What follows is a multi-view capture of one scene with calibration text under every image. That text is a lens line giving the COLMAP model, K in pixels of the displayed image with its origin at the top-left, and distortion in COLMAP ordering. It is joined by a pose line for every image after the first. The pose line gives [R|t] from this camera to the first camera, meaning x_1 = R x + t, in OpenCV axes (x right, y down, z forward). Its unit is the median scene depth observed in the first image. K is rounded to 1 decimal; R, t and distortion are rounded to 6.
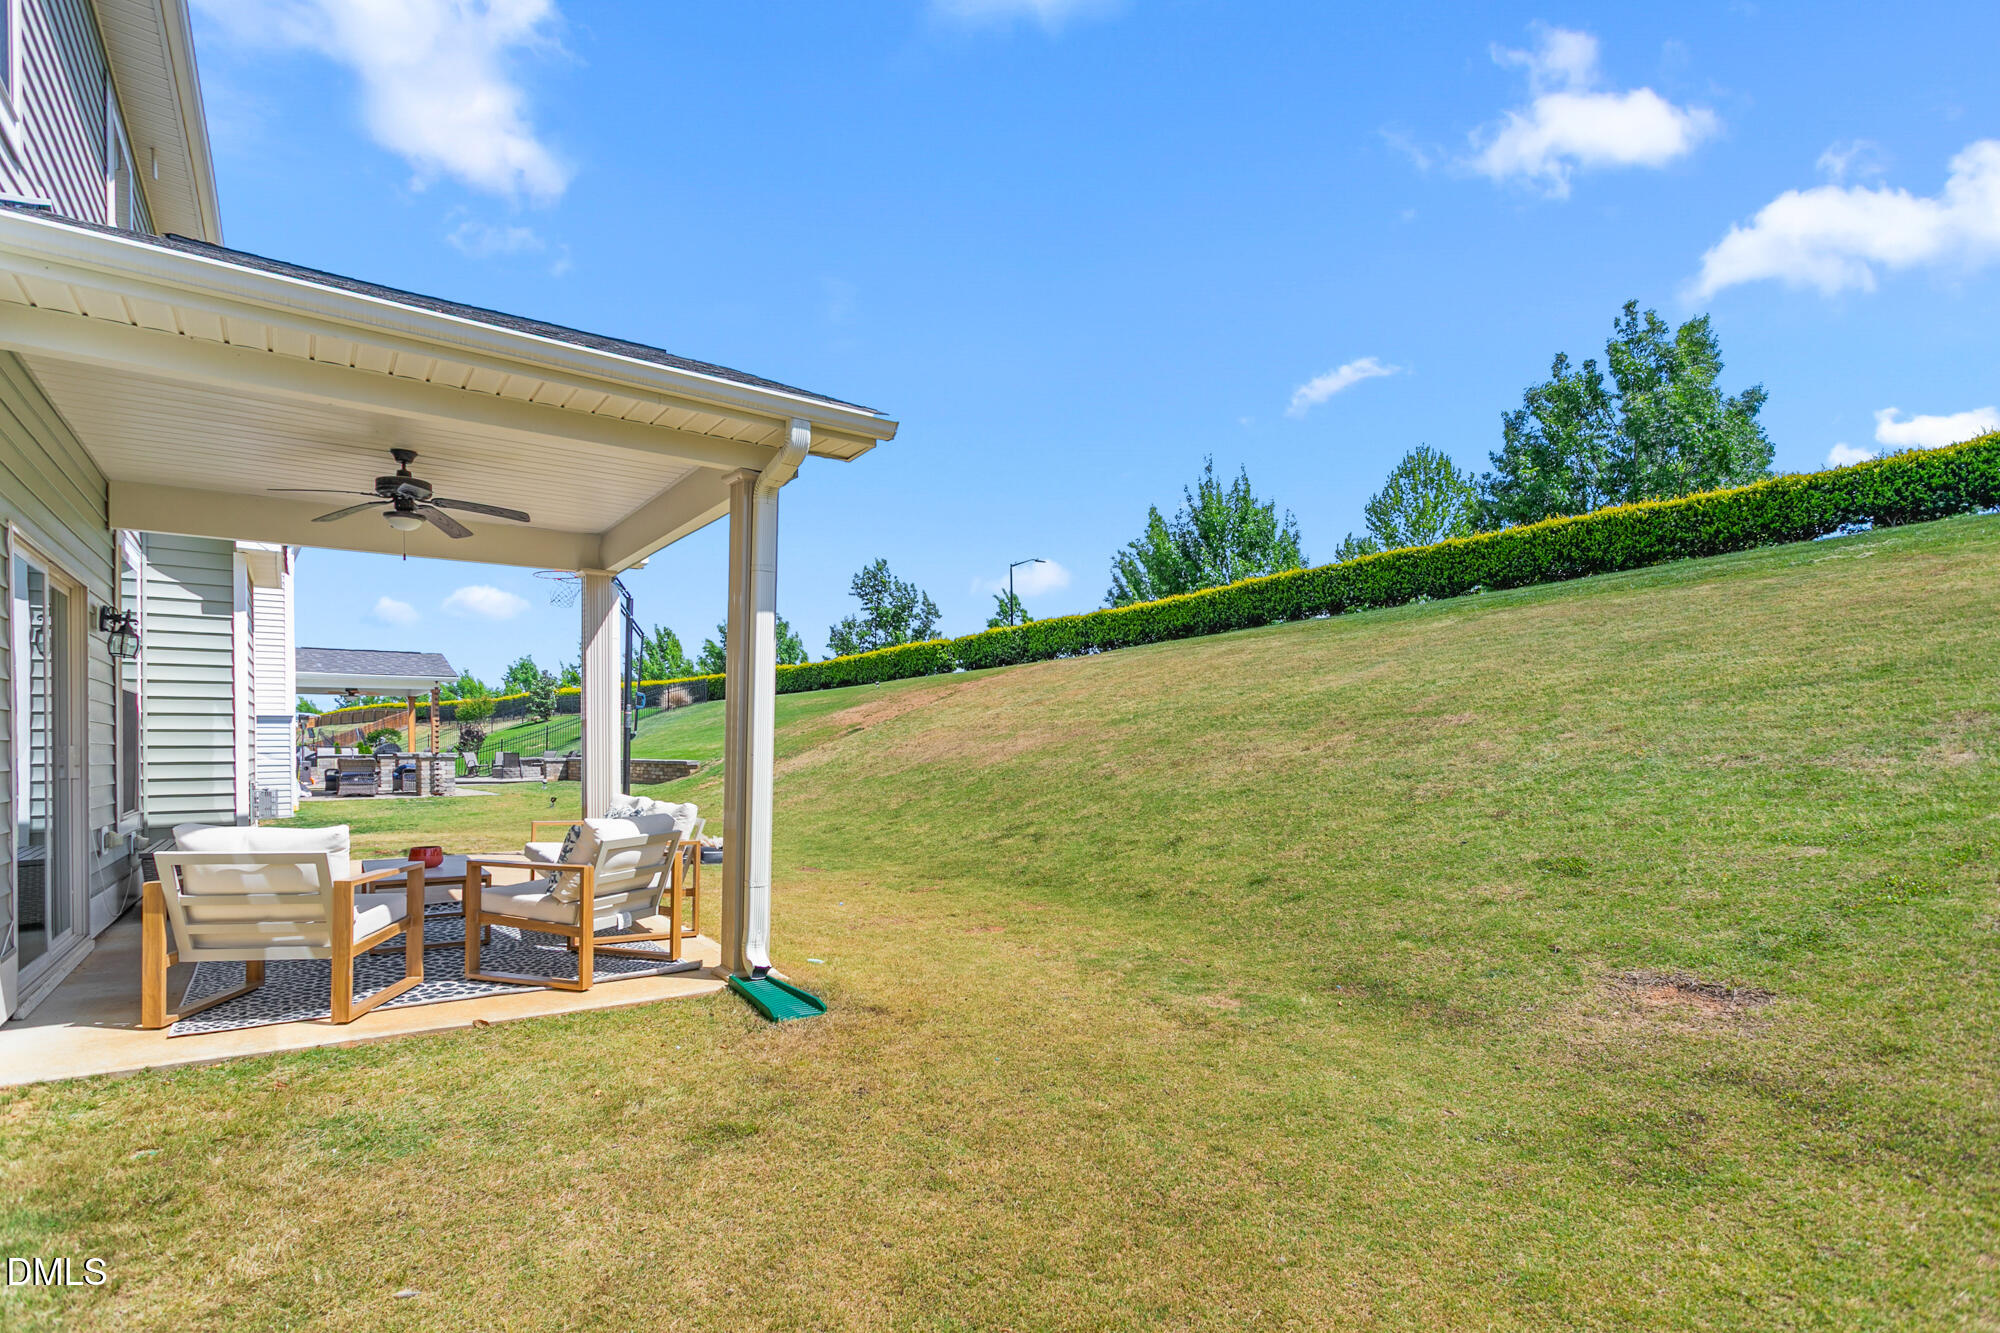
lens RADIAL K [[948.2, 0, 991.5], [0, 948.2, 753.6], [0, 0, 1]] dist [-0.001092, 0.001112]
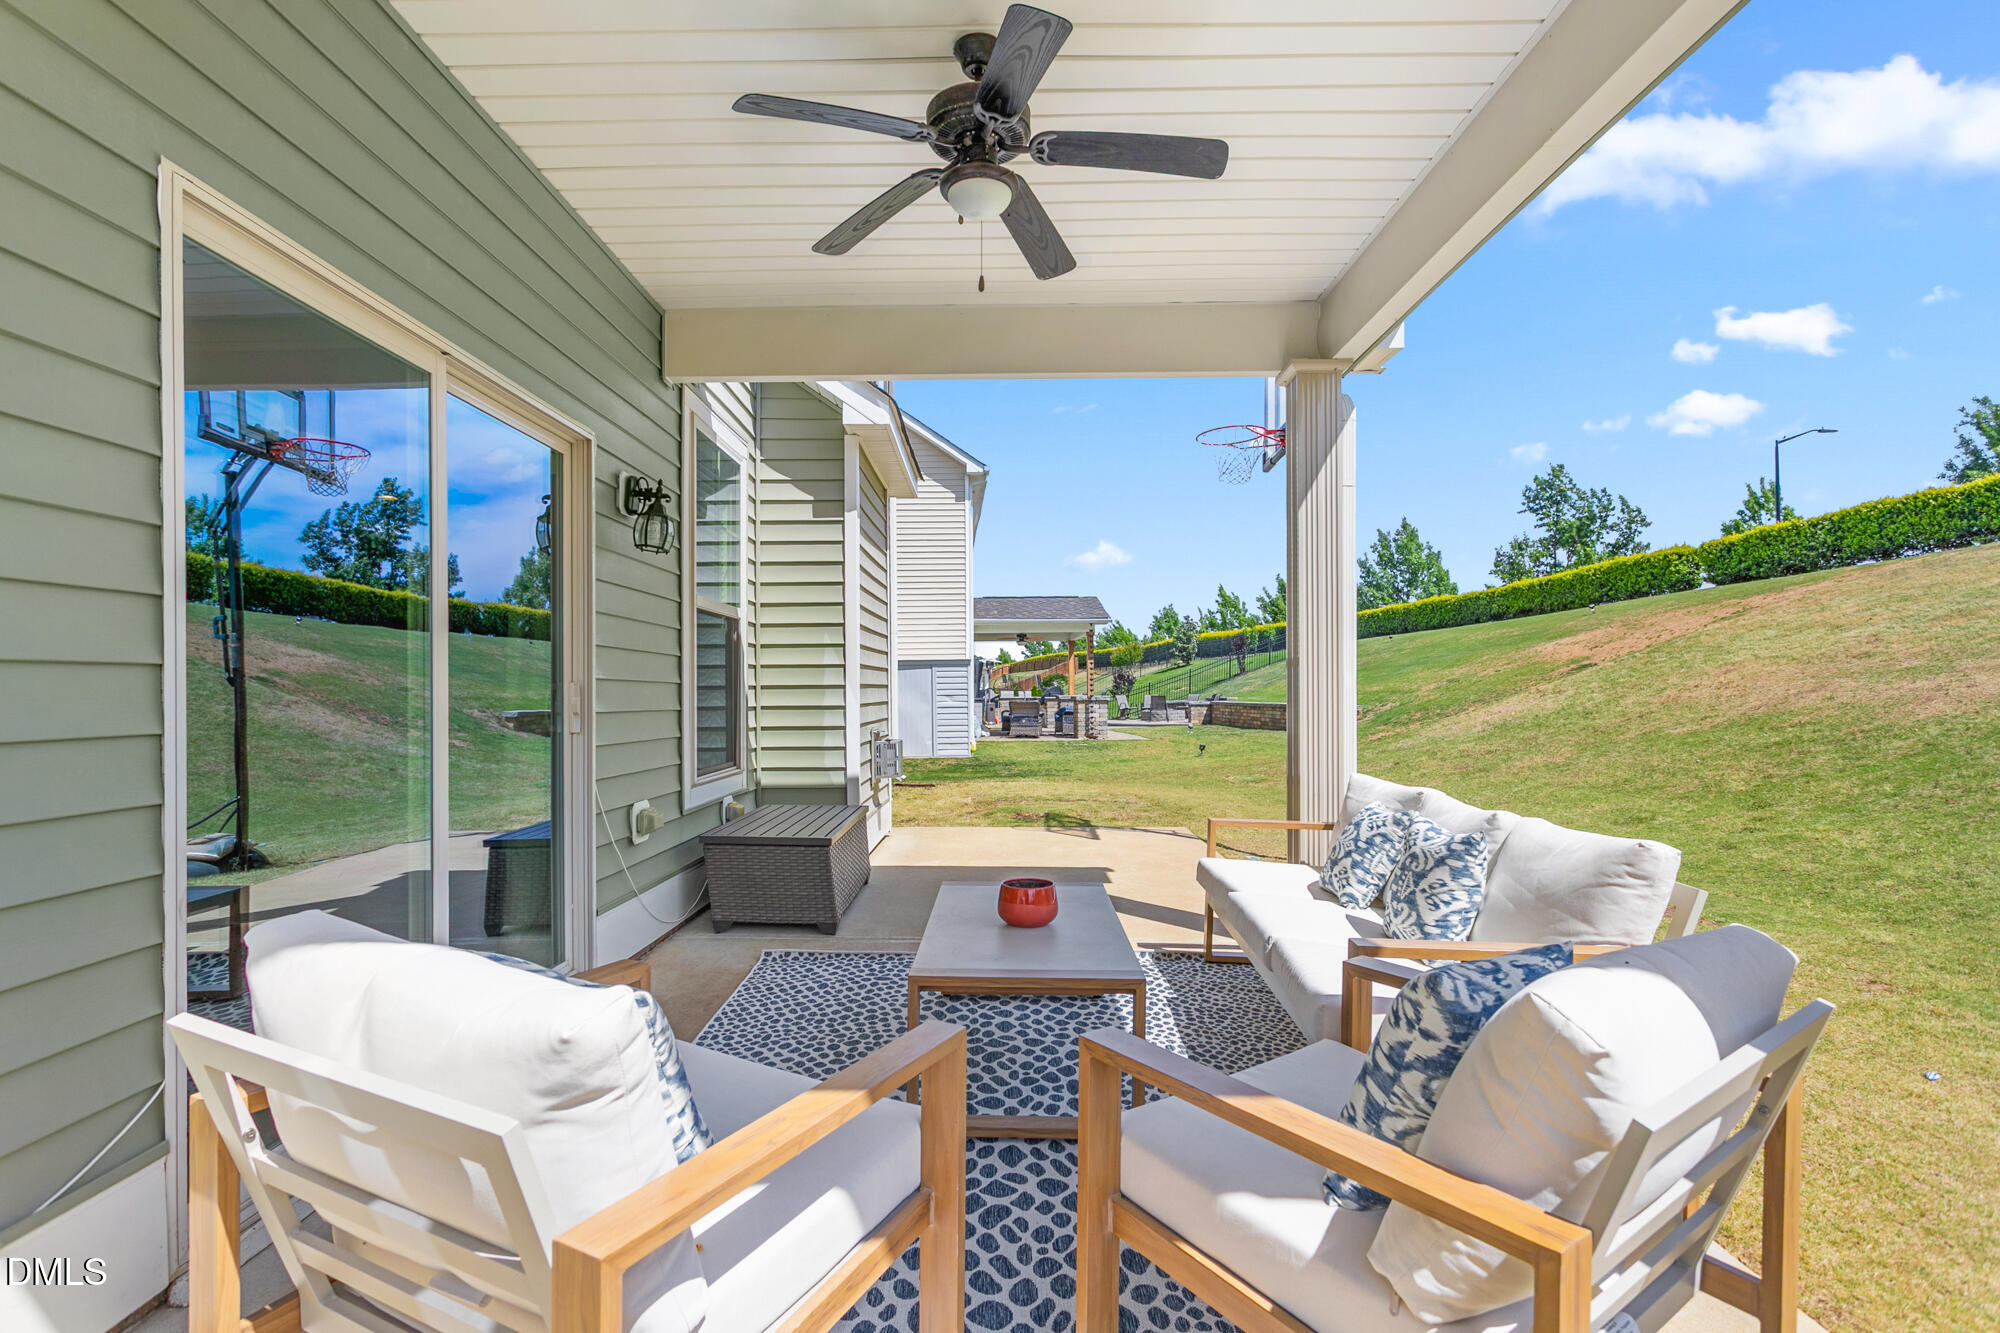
lens RADIAL K [[948.2, 0, 998.1], [0, 948.2, 677.0], [0, 0, 1]] dist [-0.001092, 0.001112]
pose [[0.805832, -0.009109, -0.592075, -0.041064], [-0.003508, 0.999791, -0.020156, -0.000052], [0.592134, 0.018319, 0.805631, 0.077014]]
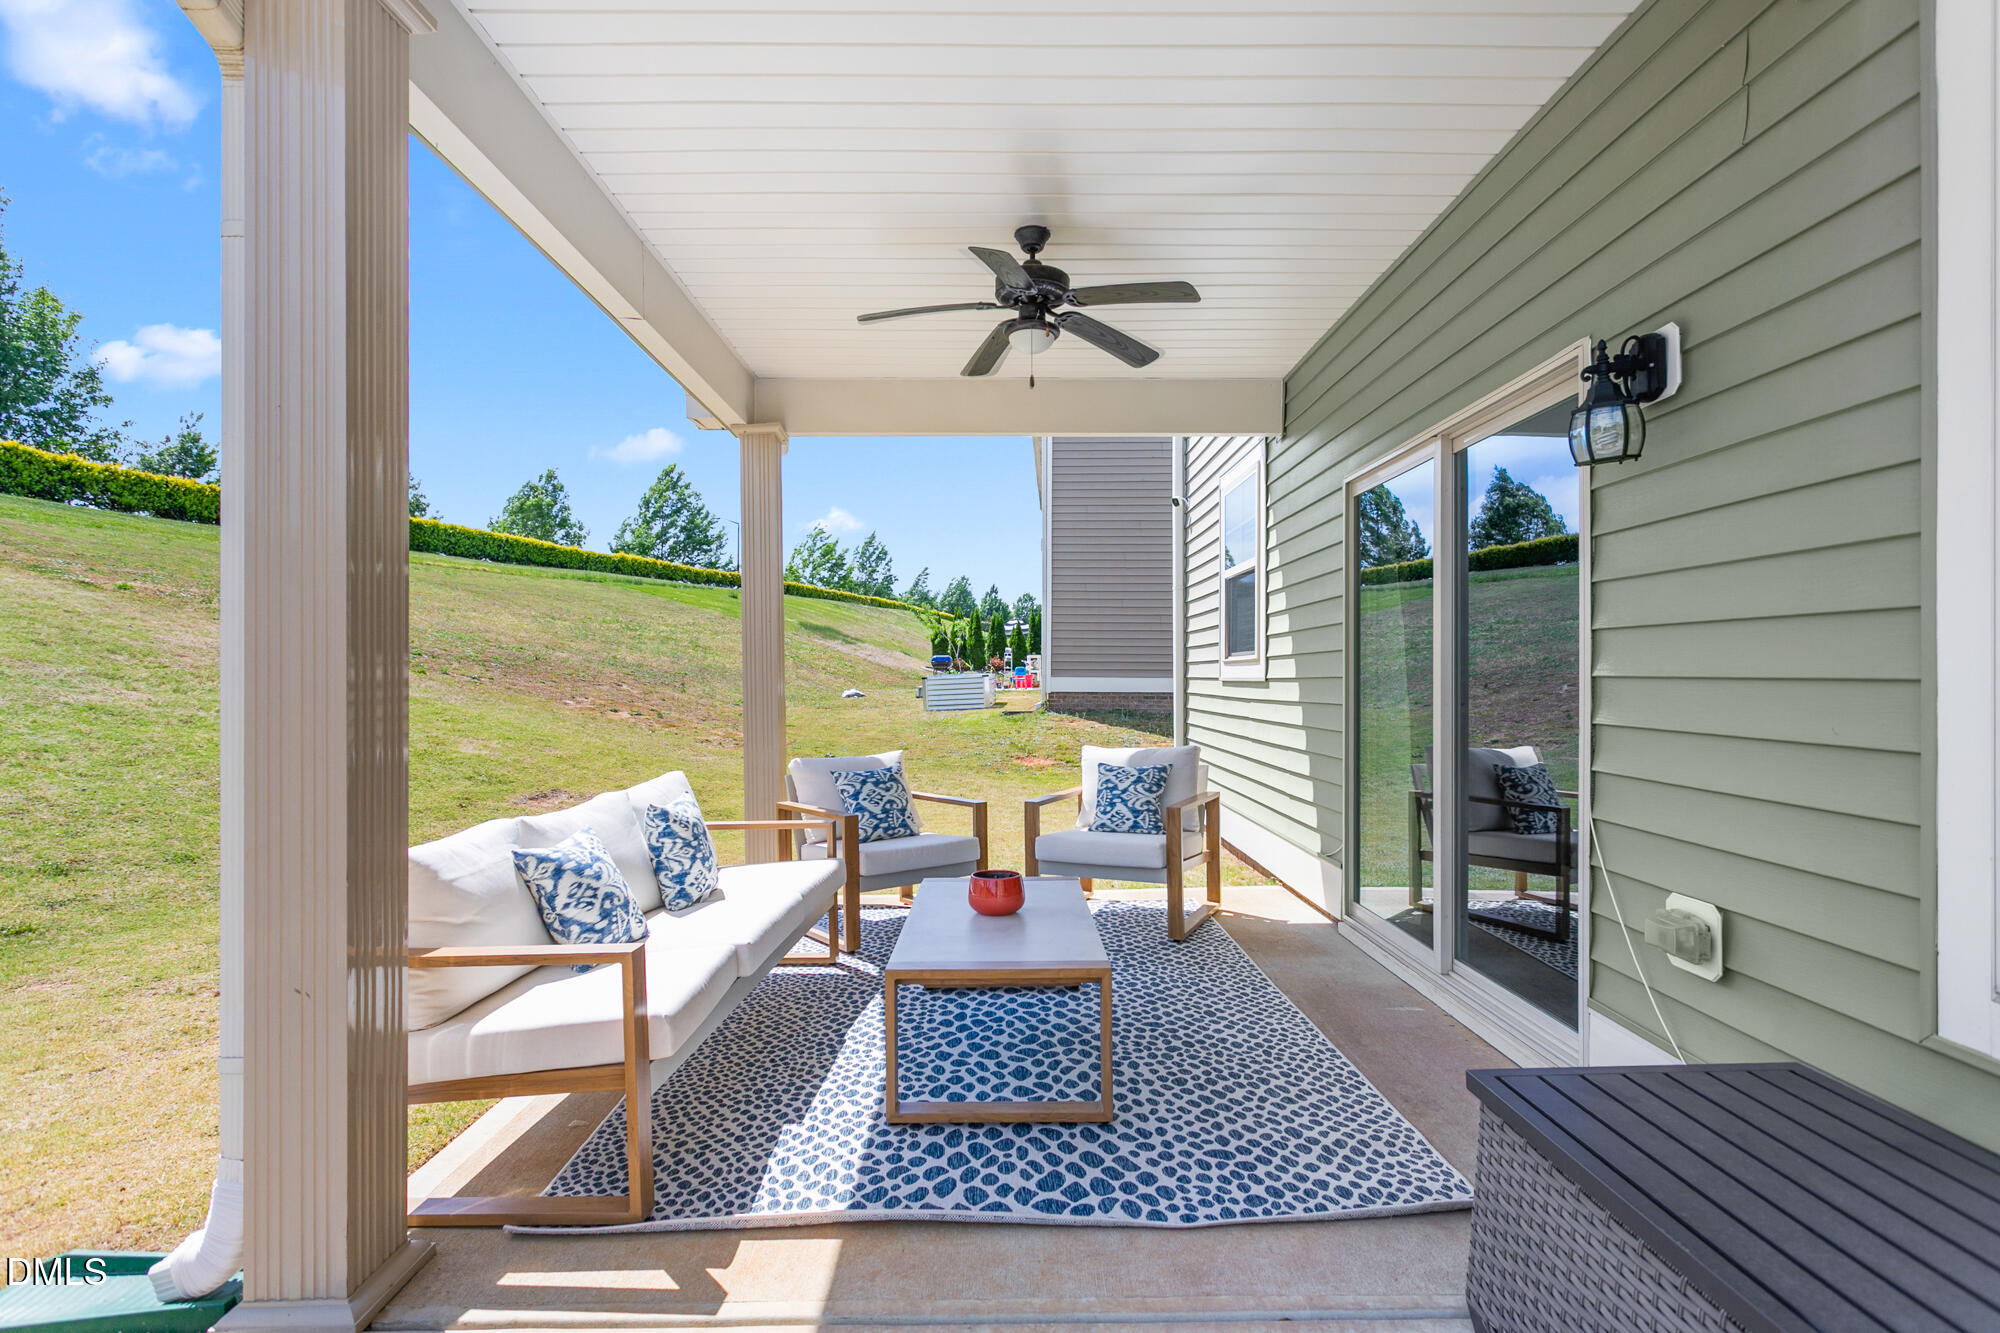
lens RADIAL K [[948.2, 0, 1001.0], [0, 948.2, 677.1], [0, 0, 1]] dist [-0.001092, 0.001112]
pose [[-0.811901, 0.005914, 0.583766, -0.118489], [0.009449, 0.999951, 0.003012, -0.001837], [-0.583719, 0.007961, -0.811917, 0.186290]]
